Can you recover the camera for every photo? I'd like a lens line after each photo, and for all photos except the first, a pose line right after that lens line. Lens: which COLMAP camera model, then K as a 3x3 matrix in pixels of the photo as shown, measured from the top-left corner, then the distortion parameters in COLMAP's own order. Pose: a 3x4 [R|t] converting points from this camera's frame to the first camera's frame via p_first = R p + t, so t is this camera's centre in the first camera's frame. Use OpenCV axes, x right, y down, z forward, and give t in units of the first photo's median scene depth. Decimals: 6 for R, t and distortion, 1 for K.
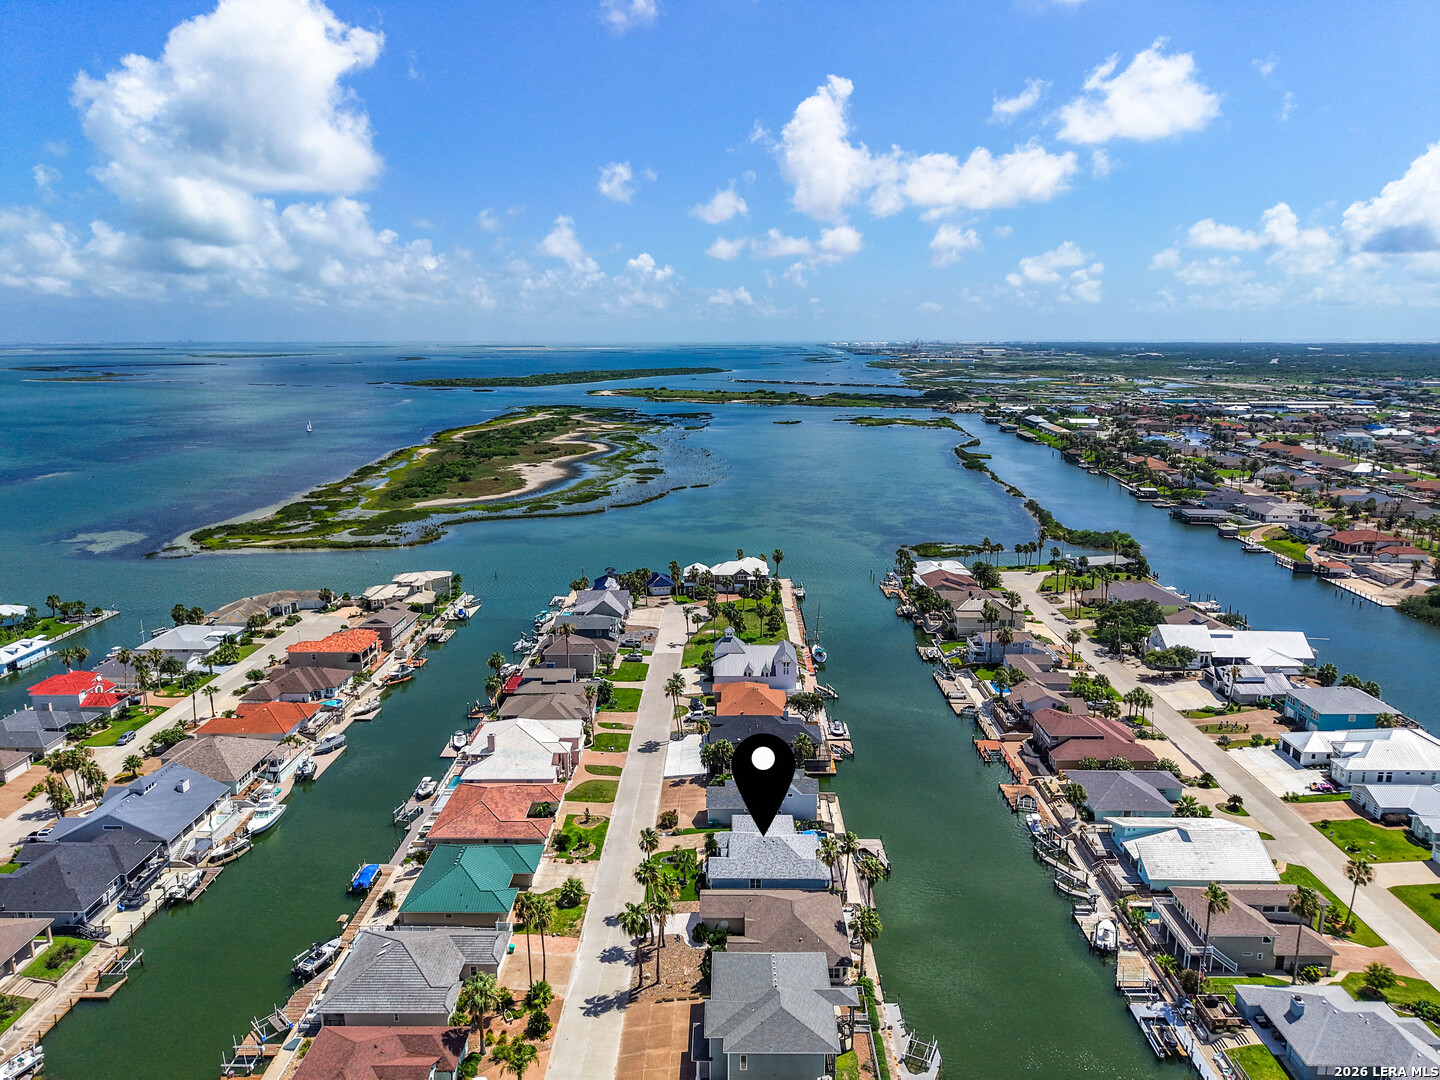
lens RADIAL K [[976.5, 0, 725.6], [0, 976.5, 539.2], [0, 0, 1]] dist [0.059067, -0.082497]
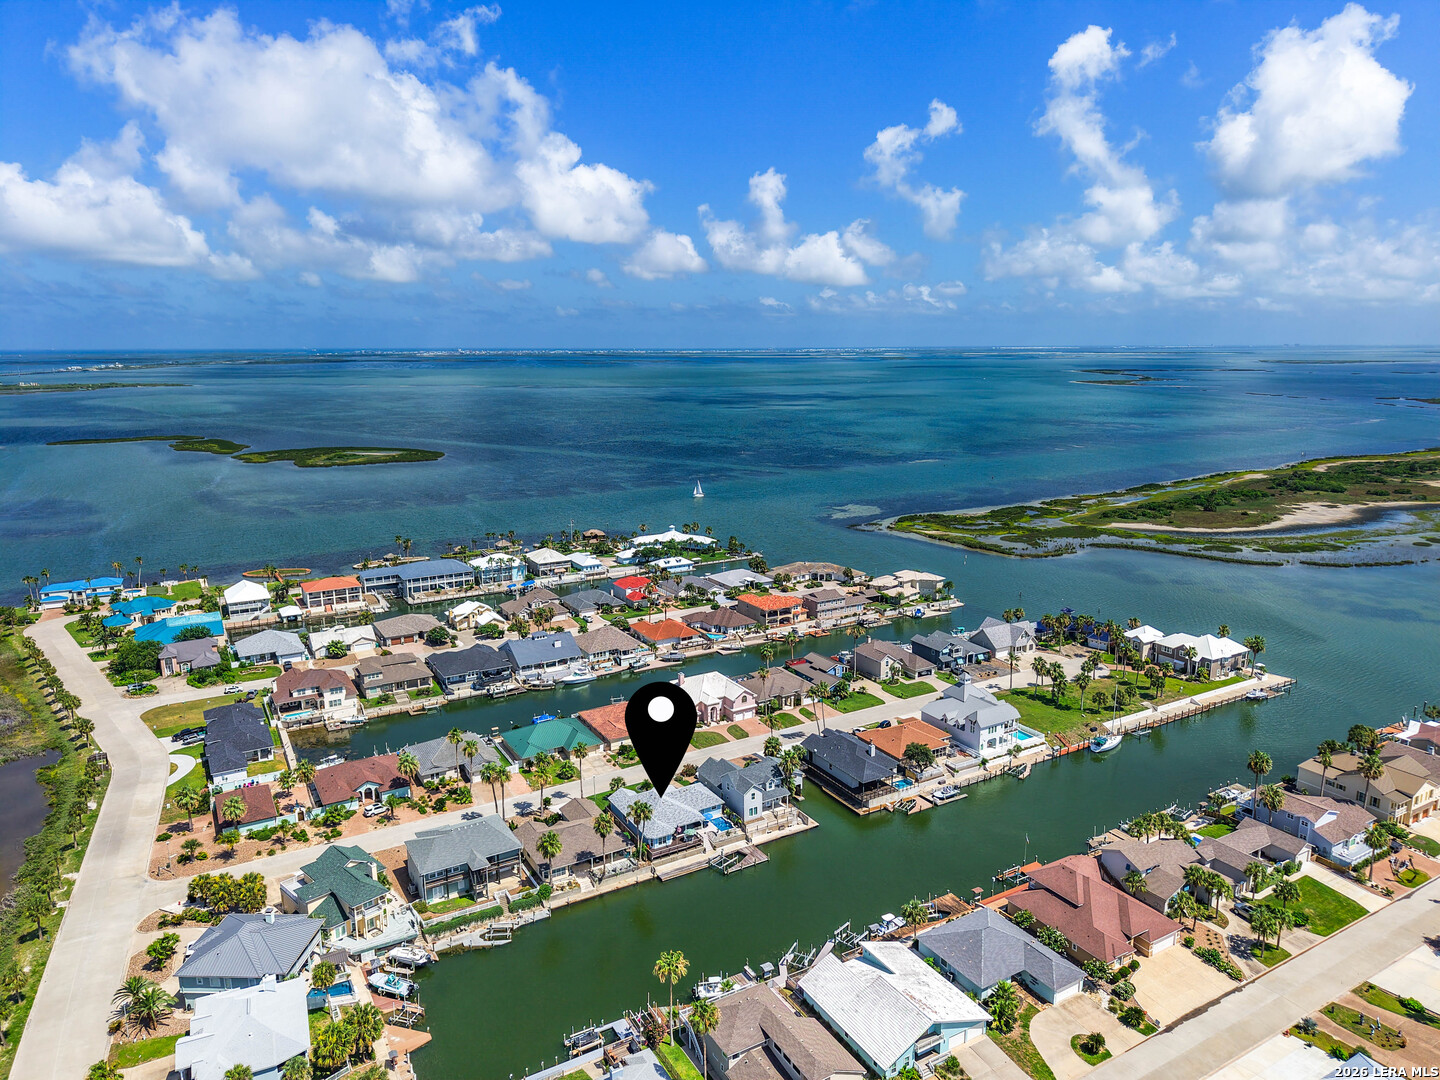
lens RADIAL K [[971.1, 0, 717.9], [0, 971.1, 576.0], [0, 0, 1]] dist [0.034588, -0.004949]
pose [[0.510676, 0.205548, -0.834841, 0.766875], [-0.175236, 0.975503, 0.132988, -0.106485], [0.841726, 0.078381, 0.534186, 0.275052]]
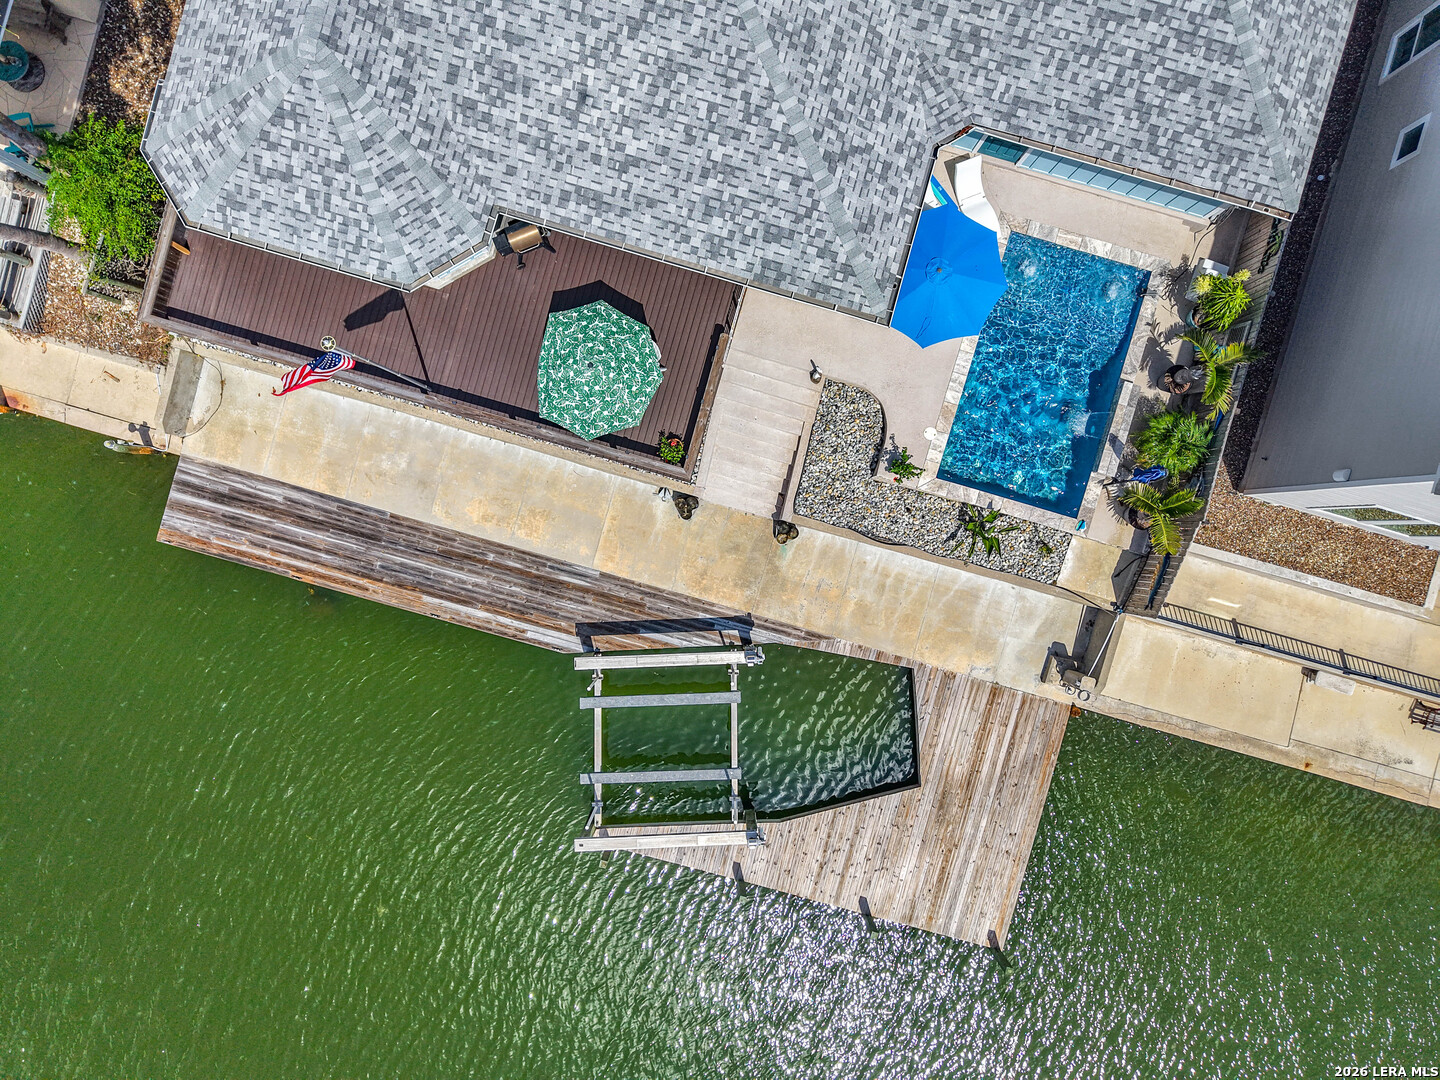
lens RADIAL K [[976.5, 0, 725.6], [0, 976.5, 539.2], [0, 0, 1]] dist [0.059067, -0.082497]
pose [[-0.269861, 0.962849, 0.009876, 0.088937], [-0.209159, -0.068627, 0.975471, 0.150457], [0.939908, 0.261175, 0.219908, 0.730532]]
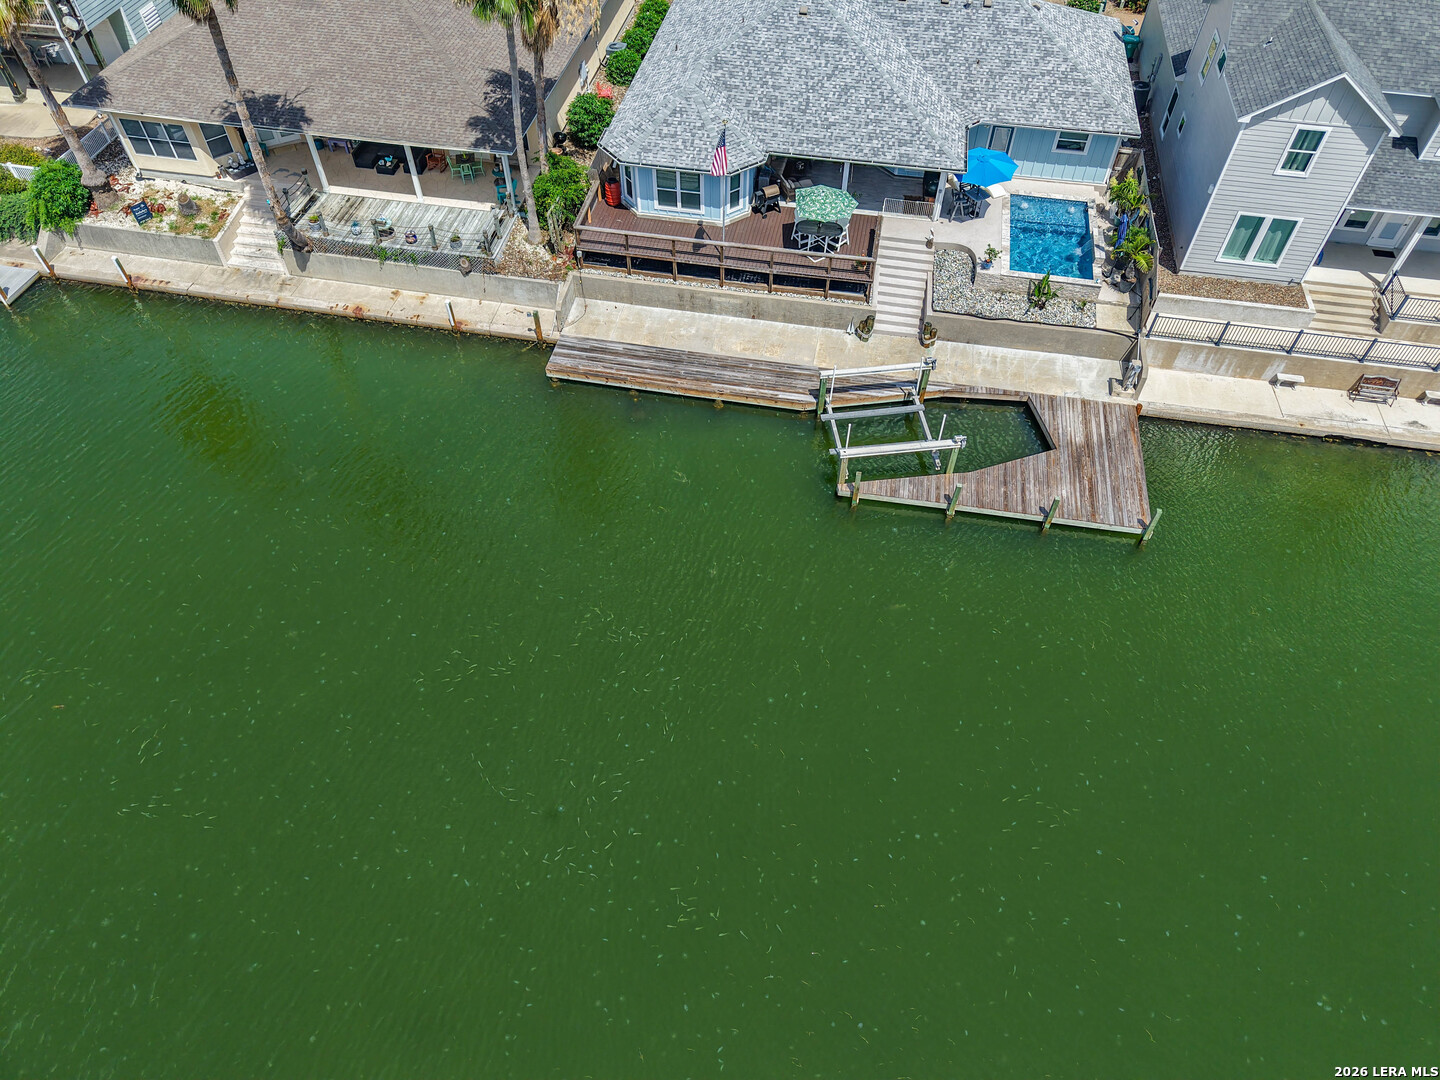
lens RADIAL K [[967.6, 0, 720.0], [0, 967.6, 540.0], [0, 0, 1]] dist [0.012379, -0.004961]
pose [[-0.175095, 0.757293, -0.629166, 0.223987], [-0.212536, 0.594898, 0.775194, 0.147830], [0.961338, 0.269453, 0.056788, 0.724210]]
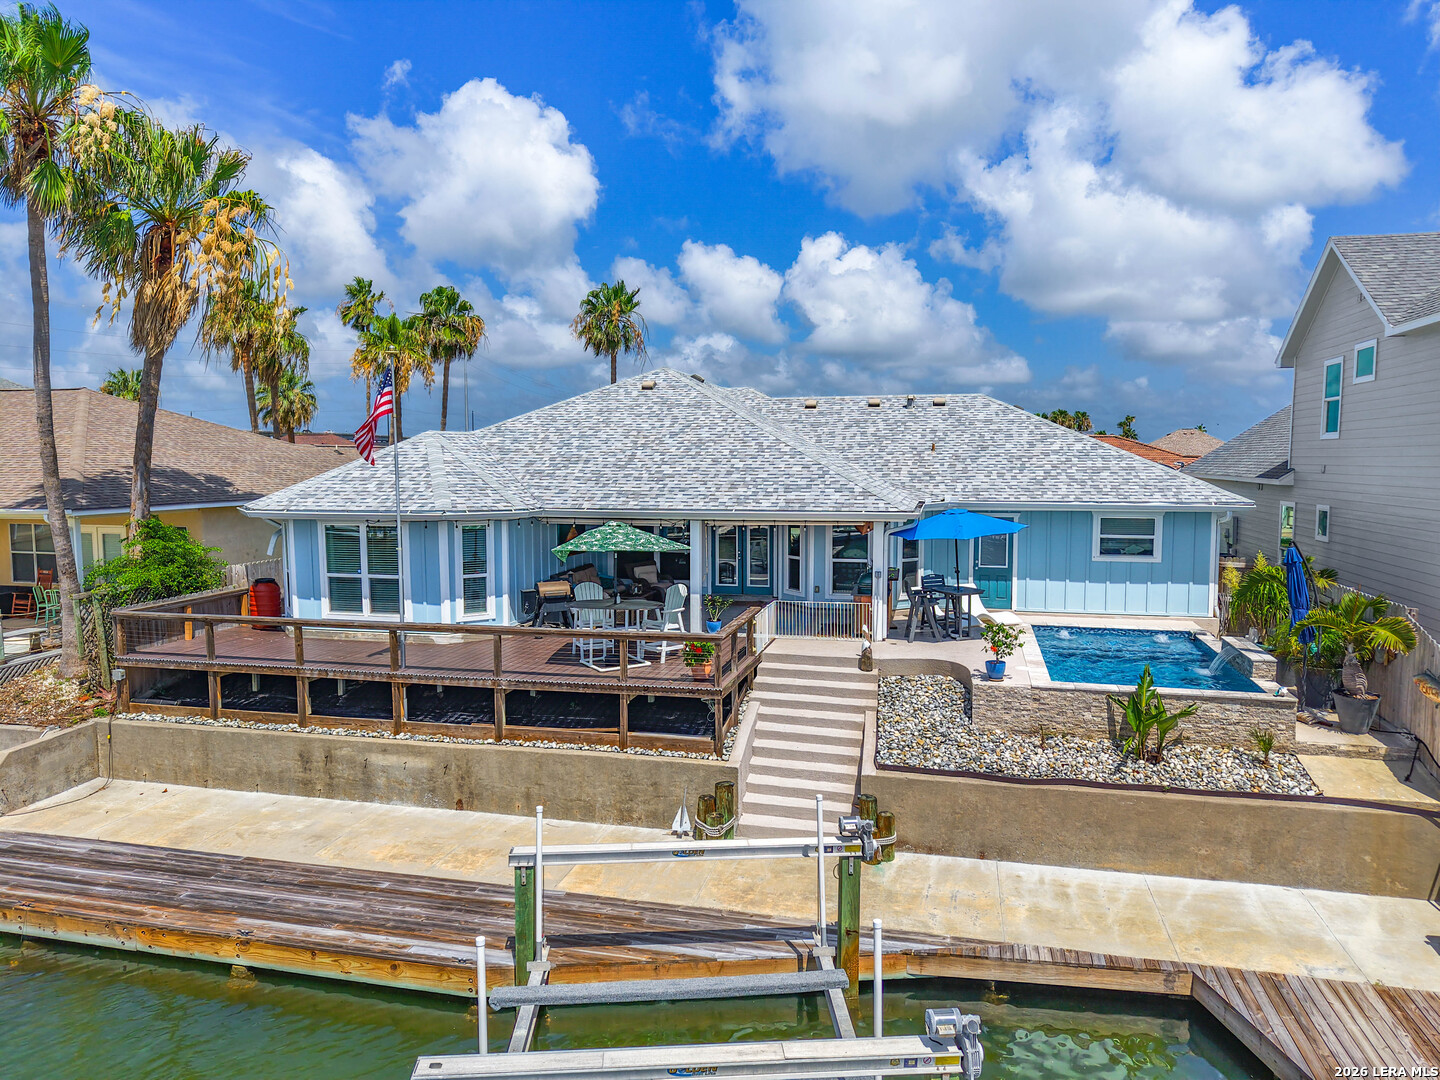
lens RADIAL K [[969.2, 0, 720.0], [0, 969.2, 540.0], [0, 0, 1]] dist [0.004896, 0.002886]
pose [[-0.233069, 0.077948, -0.969331, 0.149796], [-0.201698, 0.971232, 0.126598, 0.223123], [0.951313, 0.225019, -0.210642, 0.757902]]
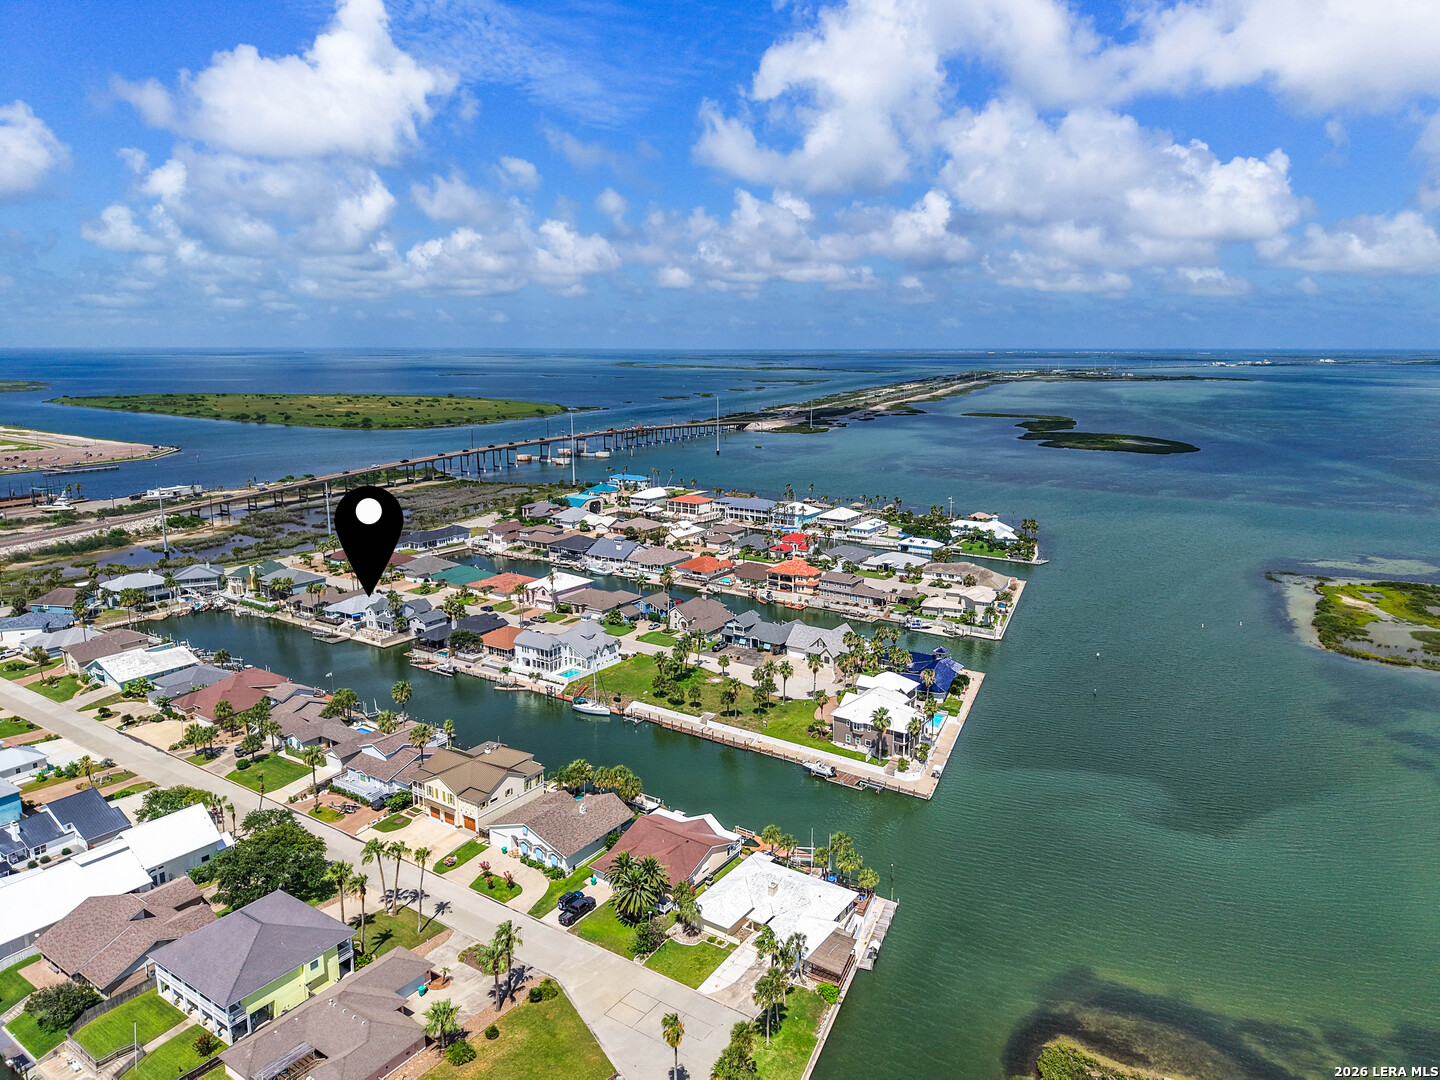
lens RADIAL K [[991.3, 0, 720.0], [0, 991.3, 540.0], [0, 0, 1]] dist [0.058097, -0.052831]
pose [[-0.571157, 0.165451, -0.803994, 0.894334], [-0.165956, 0.935973, 0.310505, -0.398986], [0.803890, 0.310775, -0.507130, 1.863606]]
